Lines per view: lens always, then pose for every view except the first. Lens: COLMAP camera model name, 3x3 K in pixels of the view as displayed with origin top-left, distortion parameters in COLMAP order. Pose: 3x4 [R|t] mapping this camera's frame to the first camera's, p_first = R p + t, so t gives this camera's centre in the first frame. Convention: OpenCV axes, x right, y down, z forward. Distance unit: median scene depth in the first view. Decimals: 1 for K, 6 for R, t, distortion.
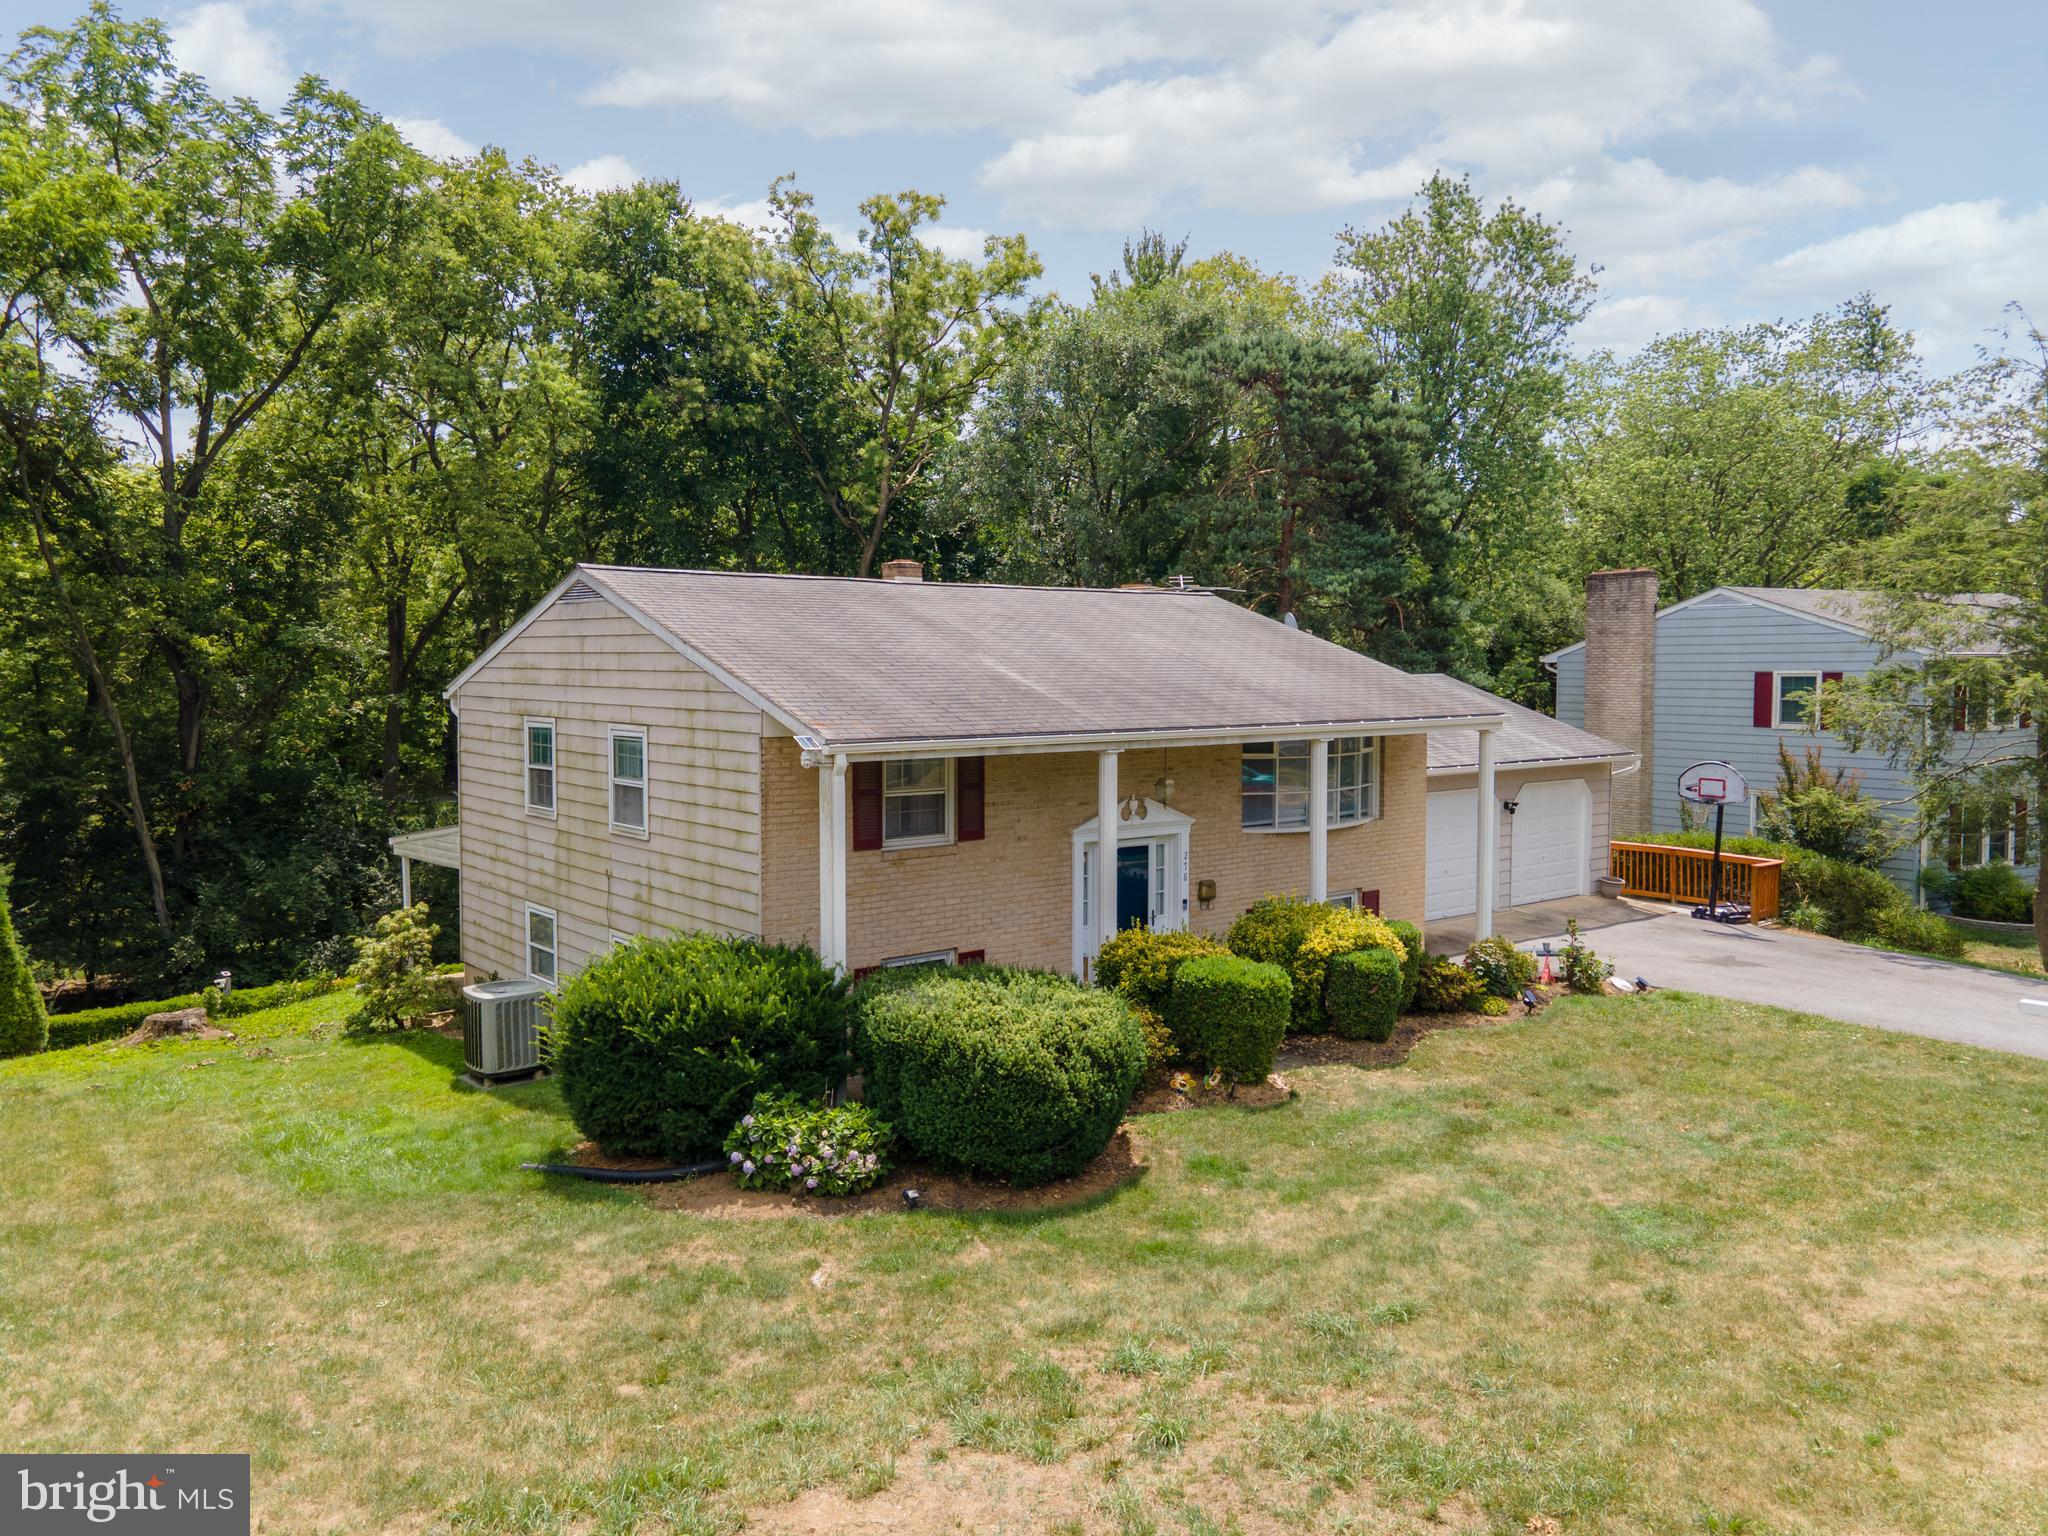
lens RADIAL K [[1477.0, 0, 1020.9], [0, 1477.0, 738.3], [0, 0, 1]] dist [0.045667, 0.051215]
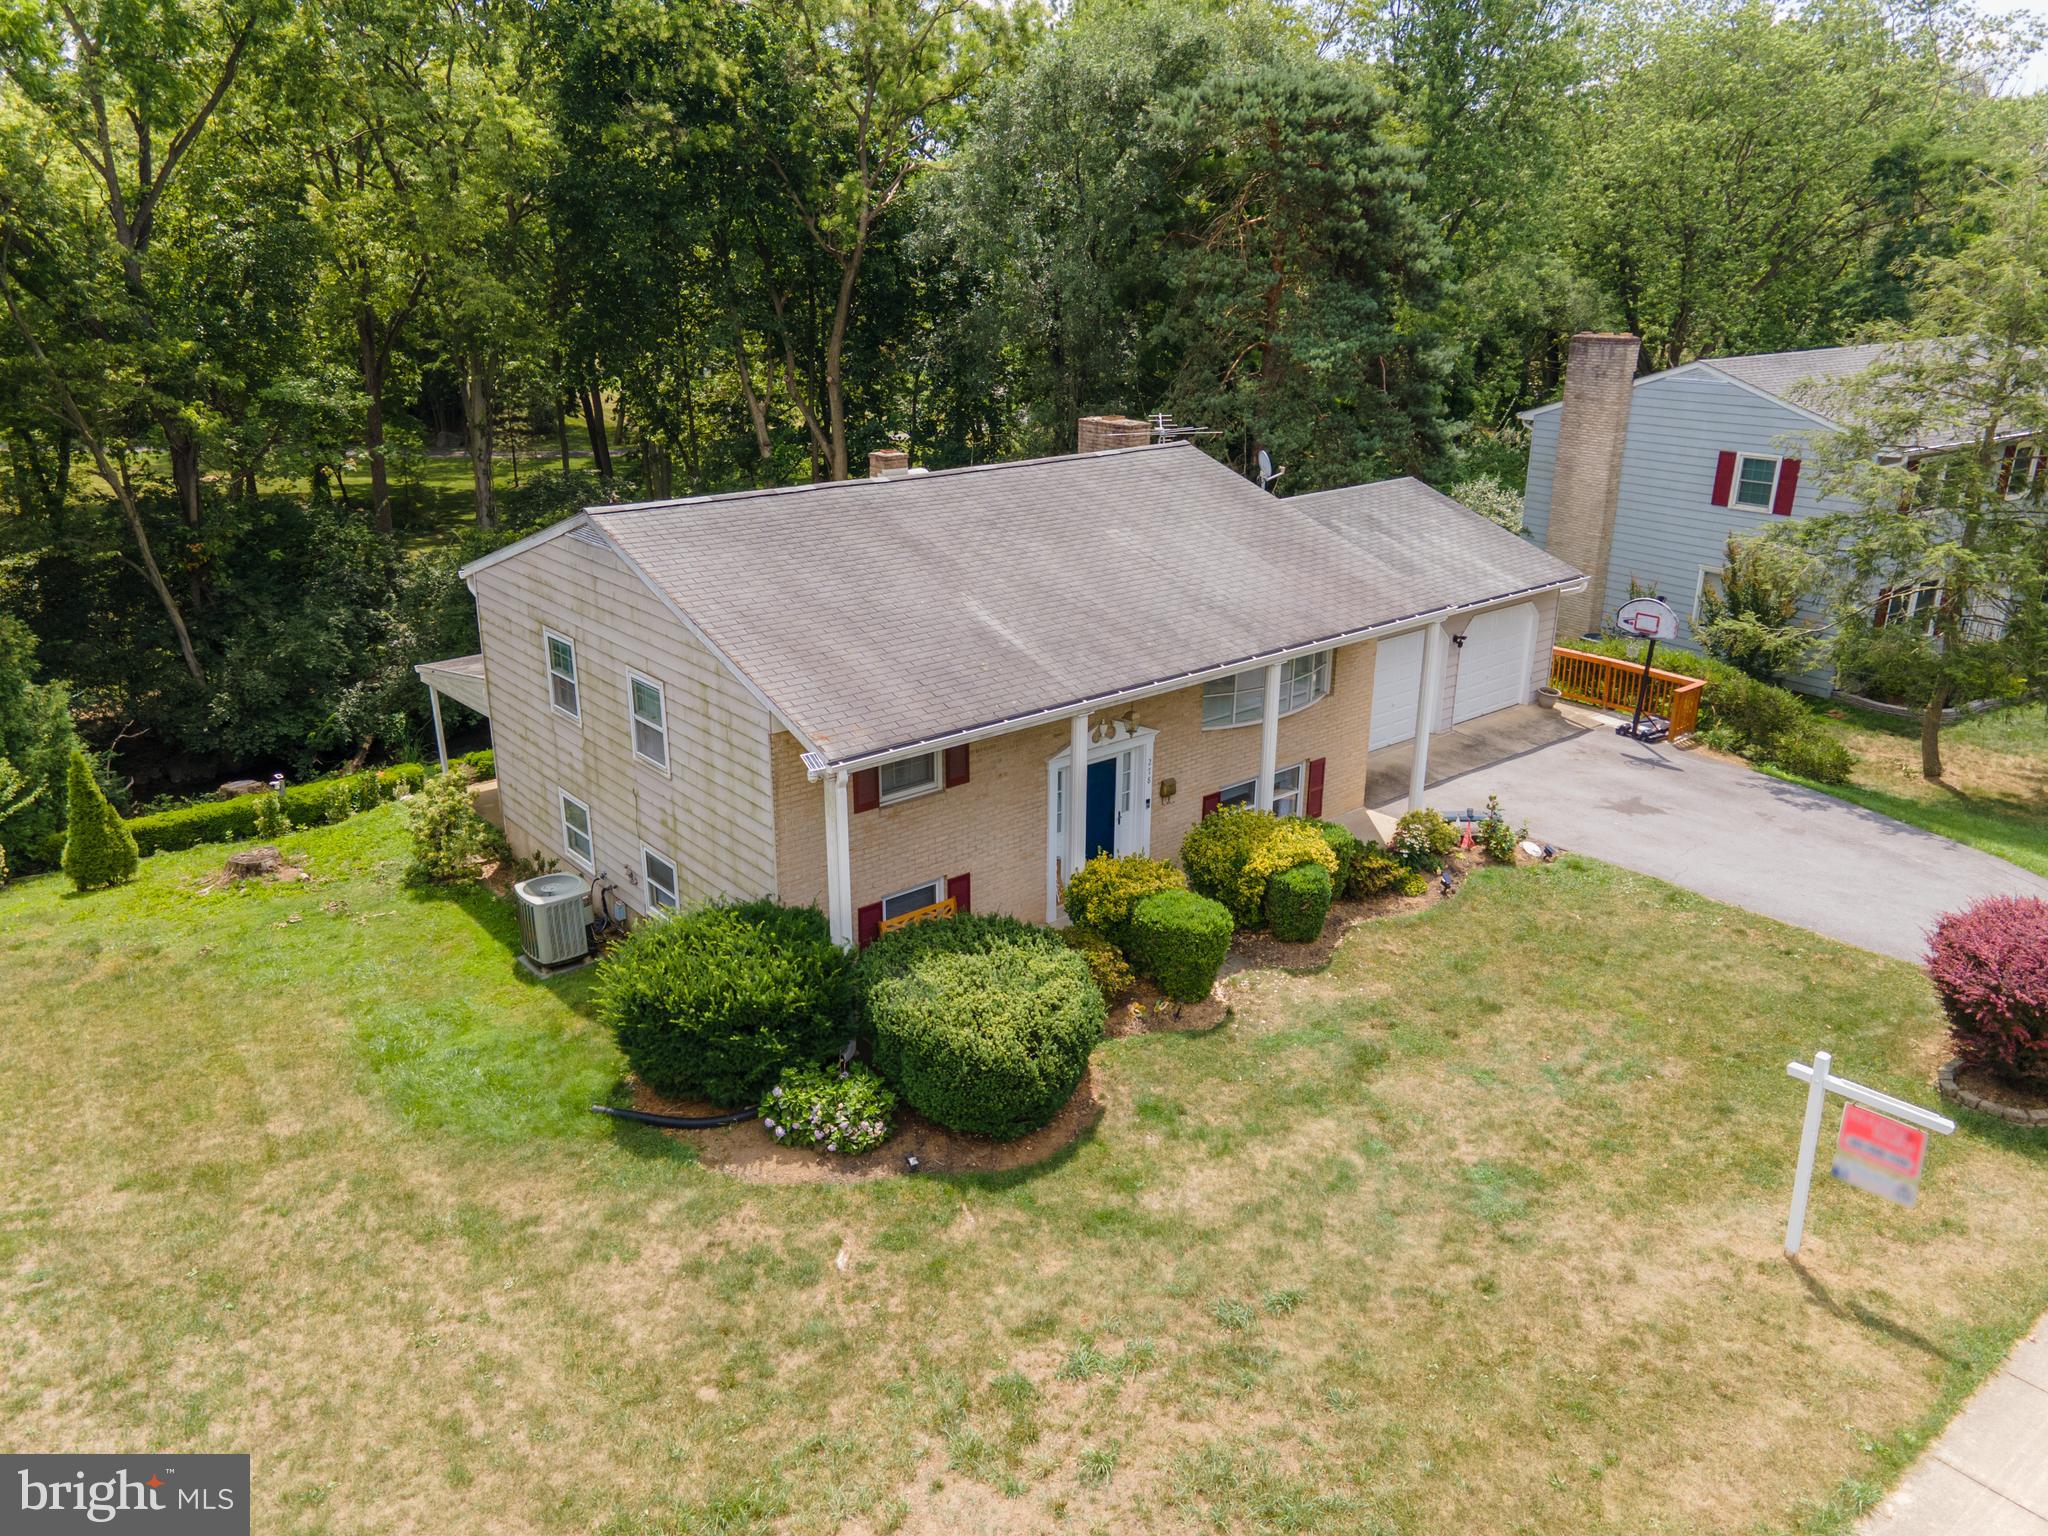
lens RADIAL K [[1477.0, 0, 1020.9], [0, 1477.0, 738.3], [0, 0, 1]] dist [0.045667, 0.051215]
pose [[0.999965, -0.000446, 0.008302, 0.005975], [-0.001814, 0.962809, 0.270178, -0.292870], [-0.008114, -0.270184, 0.962775, -0.083953]]
